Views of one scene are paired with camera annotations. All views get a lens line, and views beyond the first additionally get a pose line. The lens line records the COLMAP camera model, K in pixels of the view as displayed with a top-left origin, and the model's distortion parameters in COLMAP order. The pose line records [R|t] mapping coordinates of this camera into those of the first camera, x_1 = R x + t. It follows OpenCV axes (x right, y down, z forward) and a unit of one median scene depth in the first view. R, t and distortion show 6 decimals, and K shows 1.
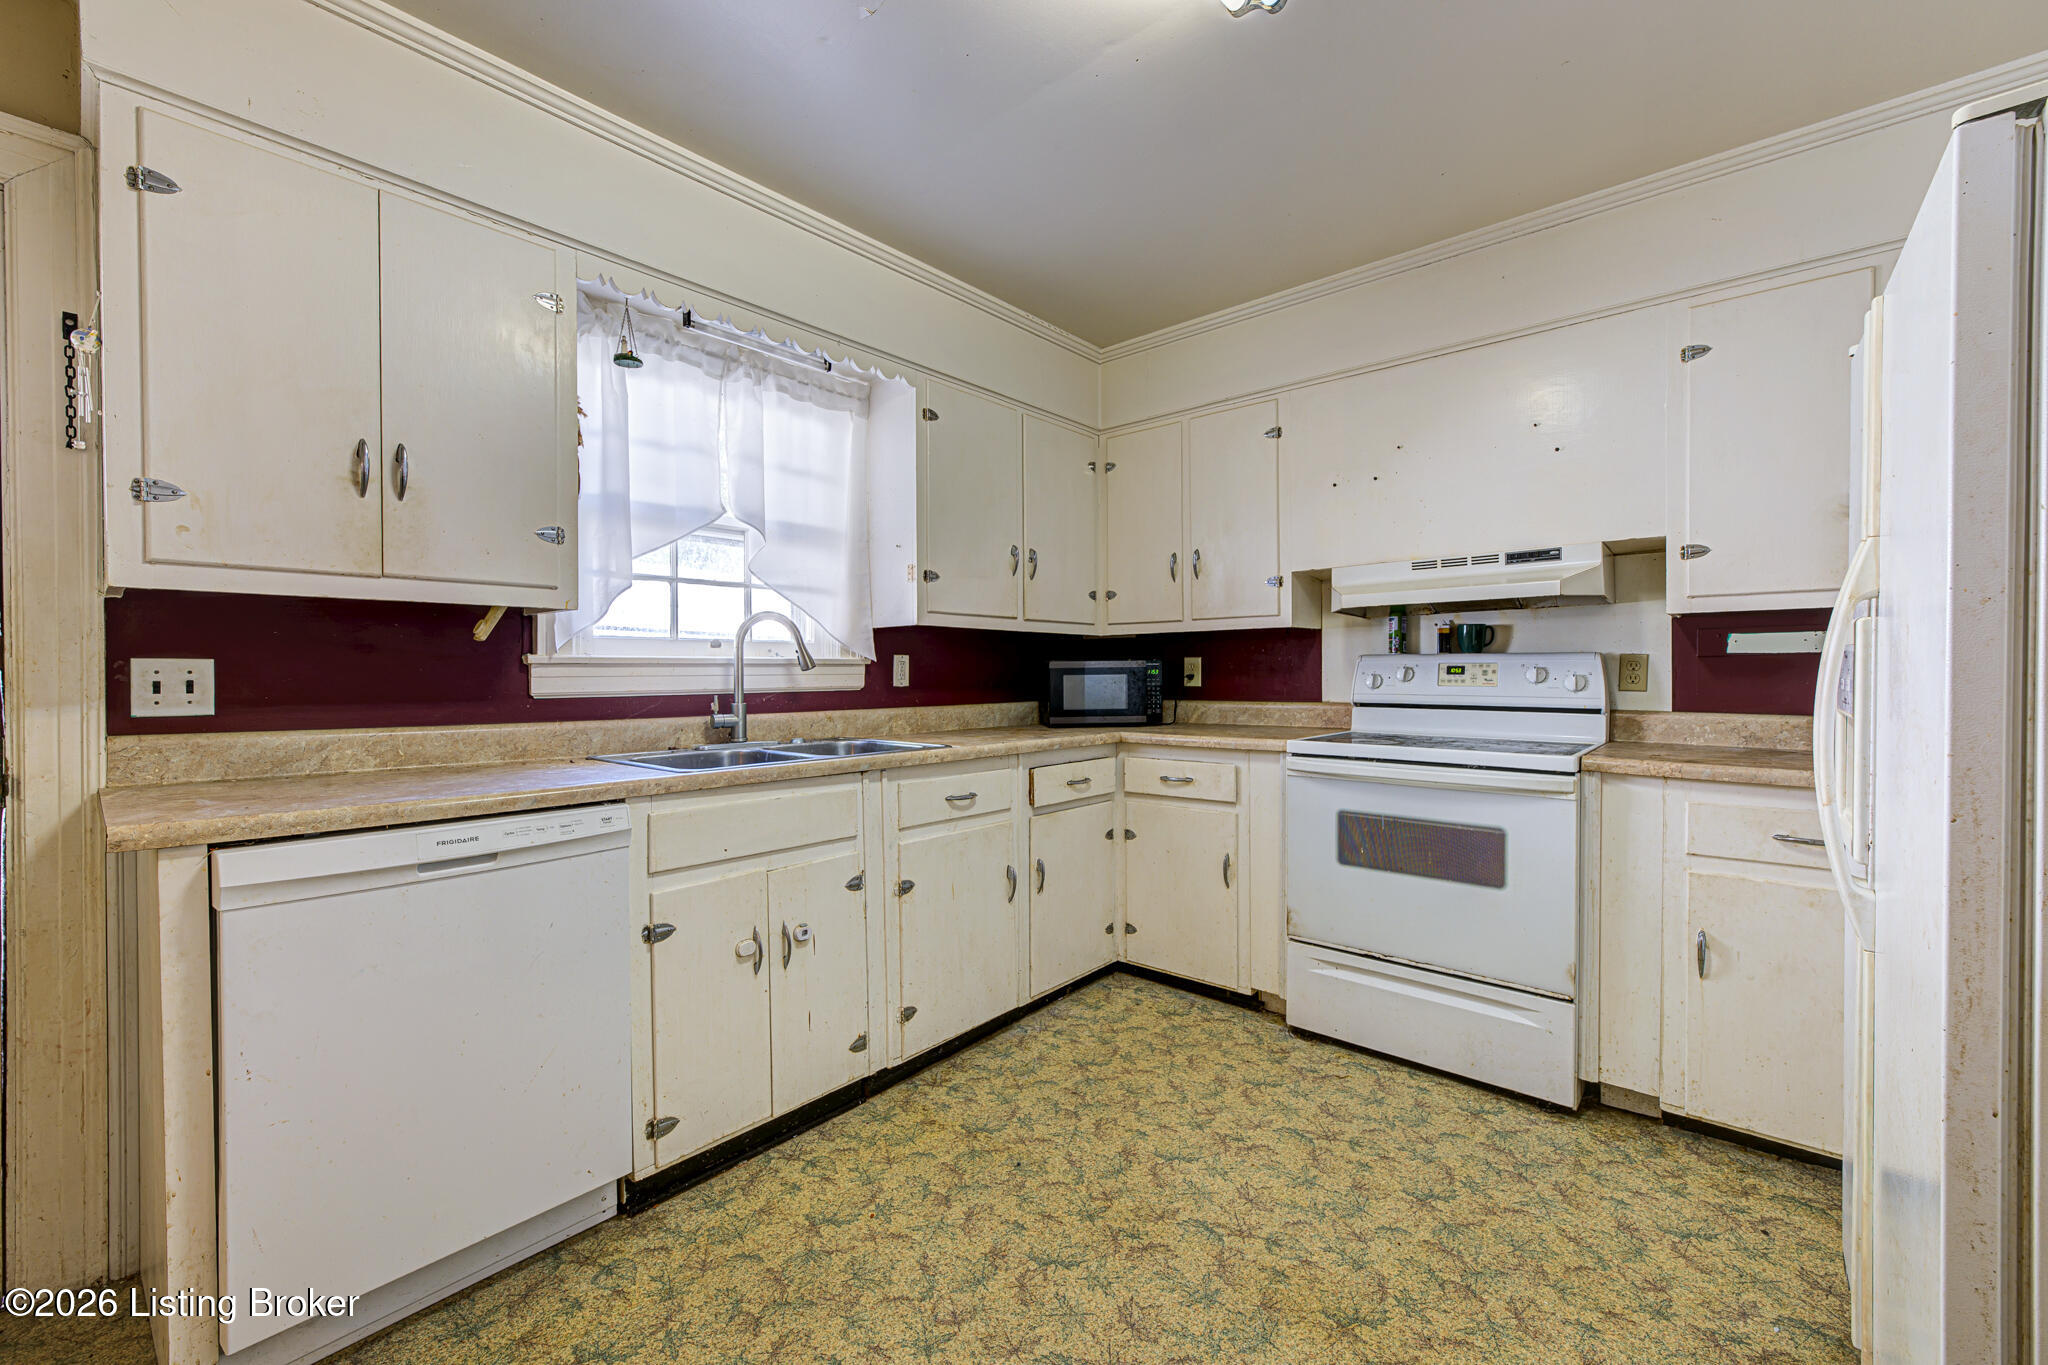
lens RADIAL K [[824.7, 0, 1049.5], [0, 824.7, 684.5], [0, 0, 1]] dist [0.005859, -0.002107]
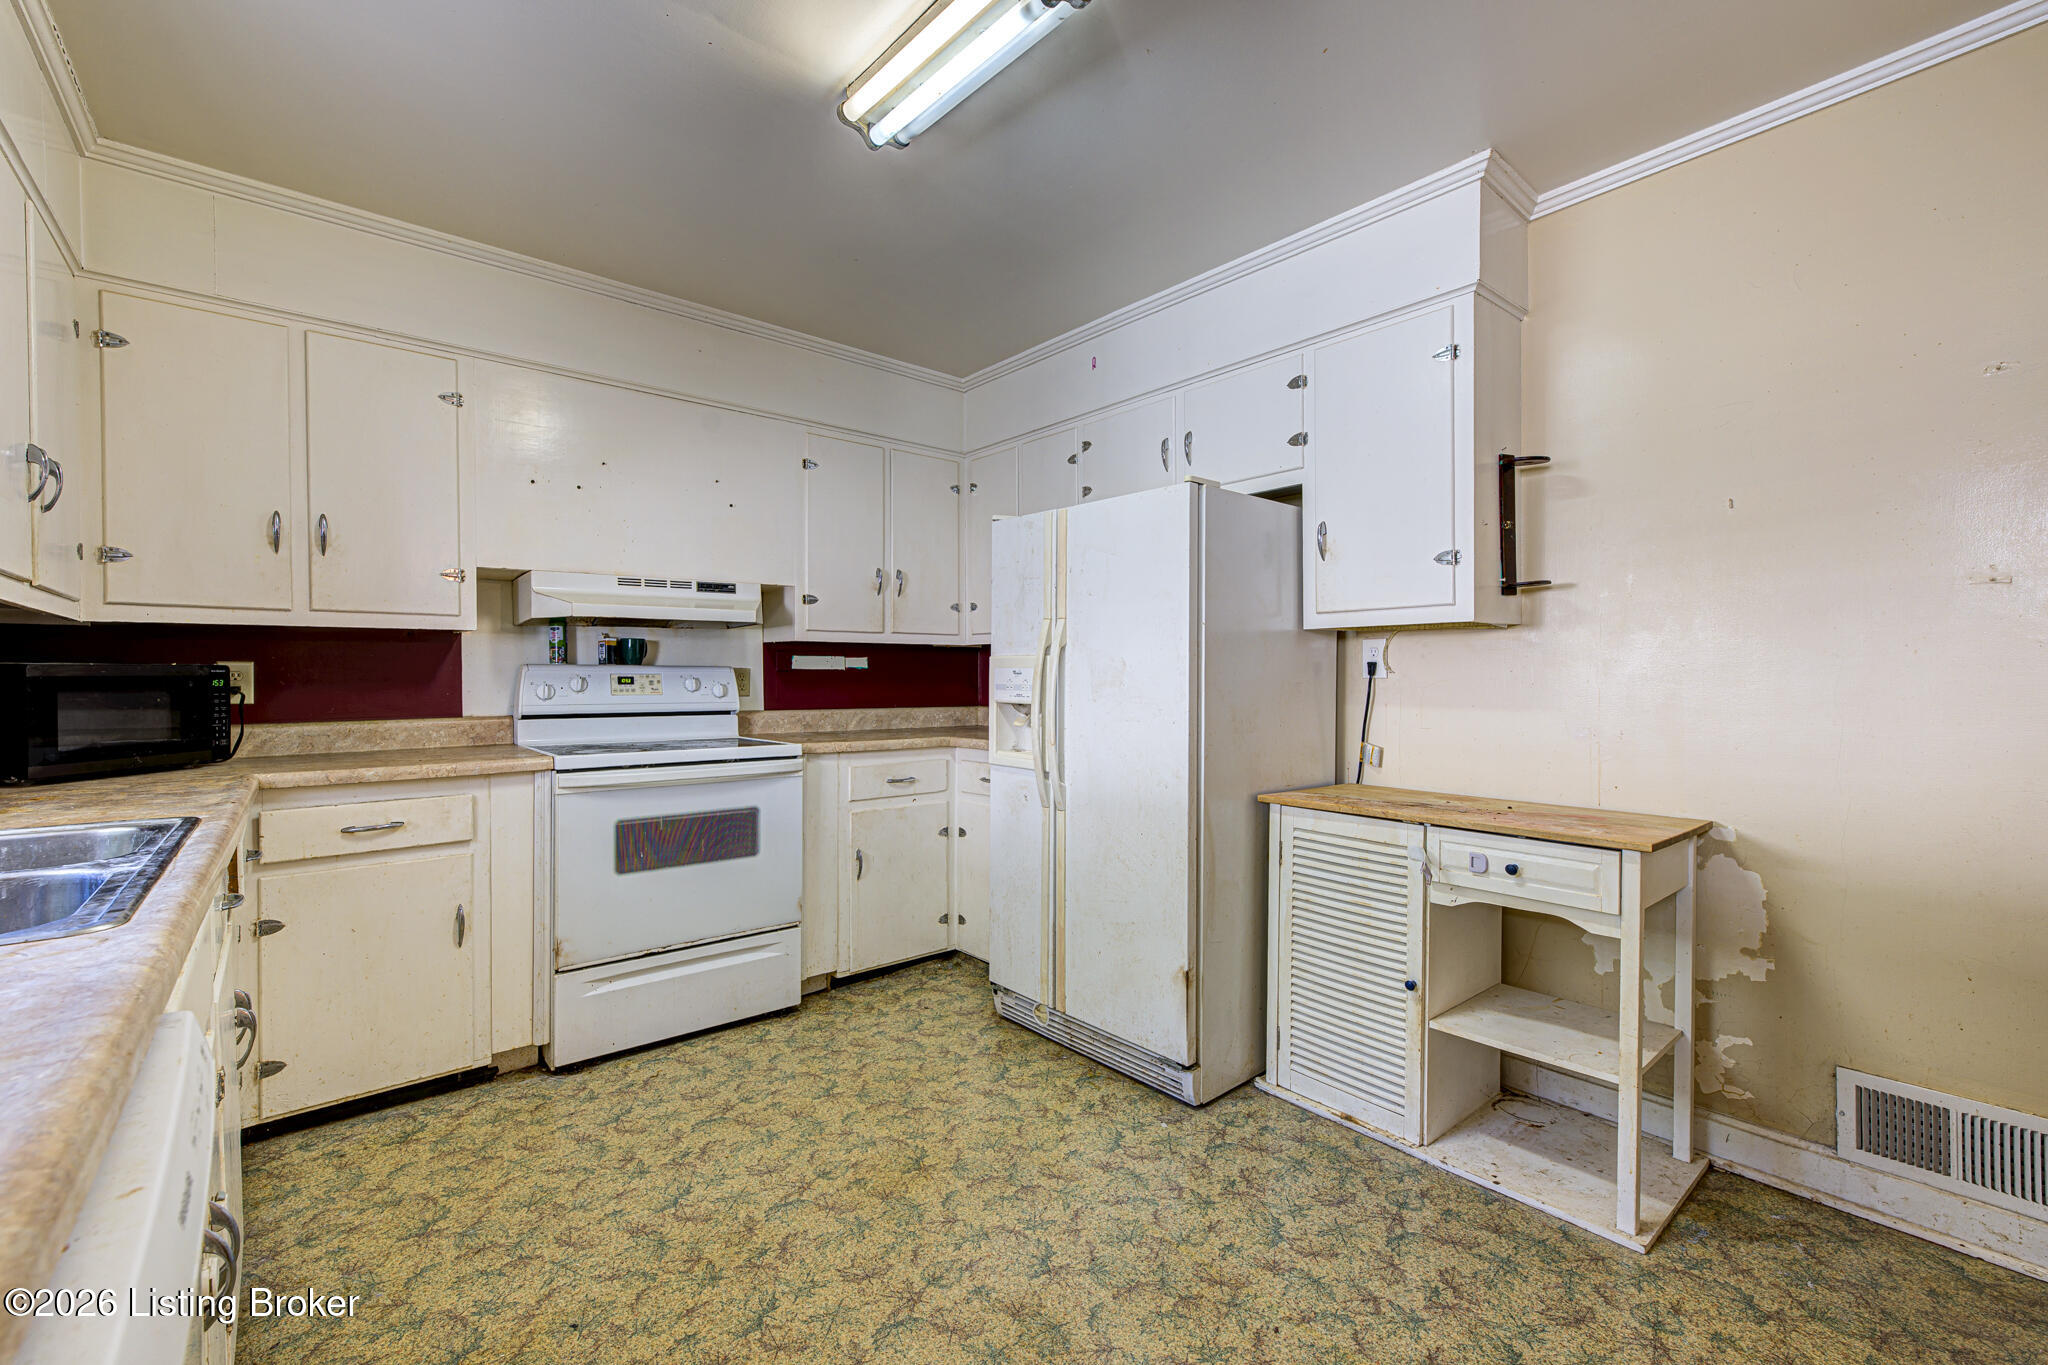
lens RADIAL K [[824.7, 0, 1015.7], [0, 824.7, 685.1], [0, 0, 1]] dist [0.005859, -0.002107]
pose [[0.186389, -0.005563, 0.982460, -0.579603], [0.016603, 0.999859, 0.002511, -0.006708], [-0.982336, 0.015843, 0.186456, 0.363223]]
